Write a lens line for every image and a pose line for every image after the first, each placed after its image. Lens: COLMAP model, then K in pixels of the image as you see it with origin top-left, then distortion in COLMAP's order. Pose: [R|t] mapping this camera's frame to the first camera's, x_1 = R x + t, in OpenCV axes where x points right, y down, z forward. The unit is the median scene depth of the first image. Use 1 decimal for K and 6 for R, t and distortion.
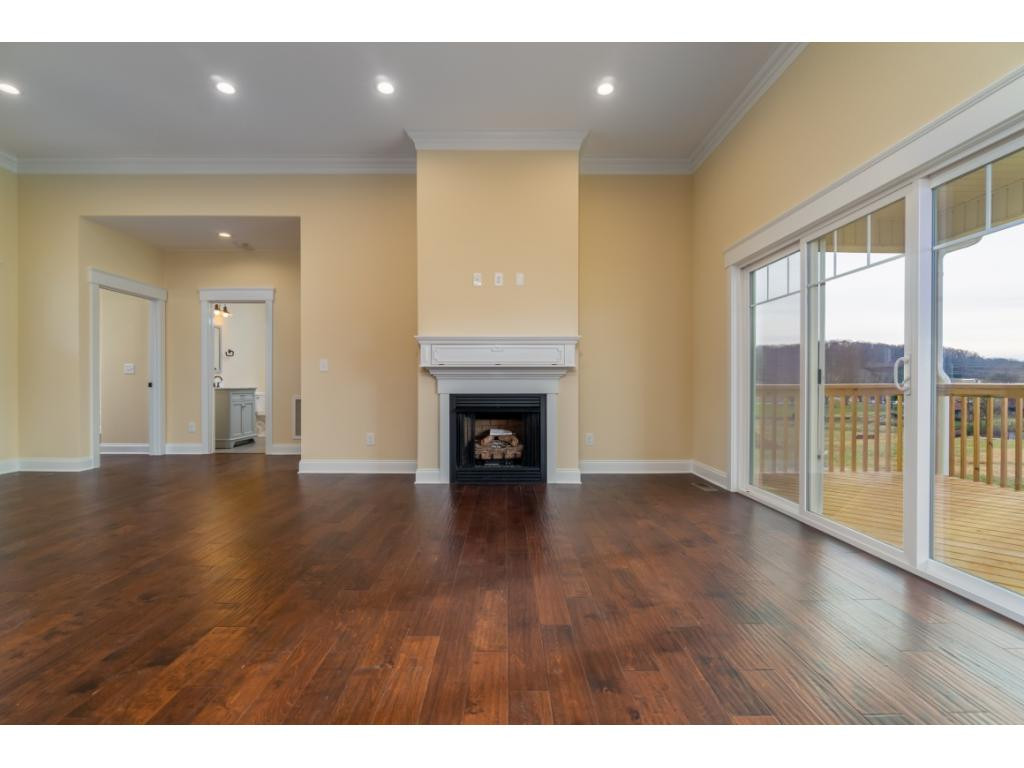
lens RADIAL K [[483.9, 0, 512.0], [0, 483.9, 384.0], [0, 0, 1]] dist [0.002084, 0.000454]
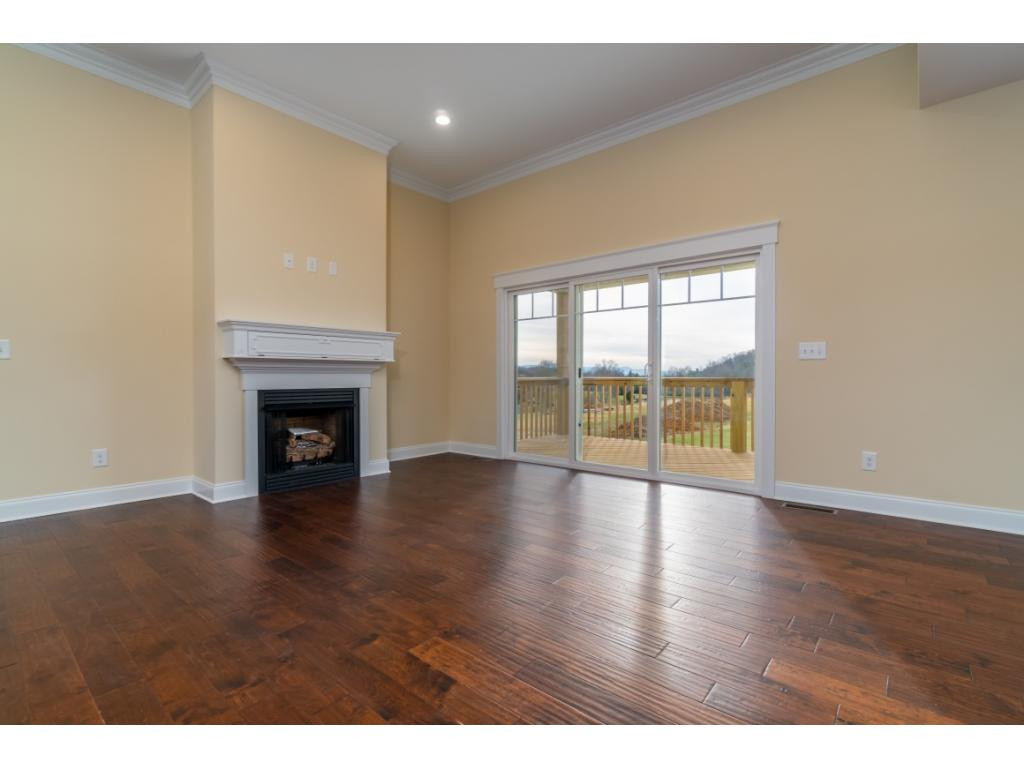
lens RADIAL K [[483.9, 0, 512.0], [0, 483.9, 384.0], [0, 0, 1]] dist [0.002084, 0.000454]
pose [[0.648667, -0.009368, 0.761015, -0.485709], [0.001669, 0.999939, 0.010887, 0.001470], [-0.761070, -0.005792, 0.648643, 0.110055]]
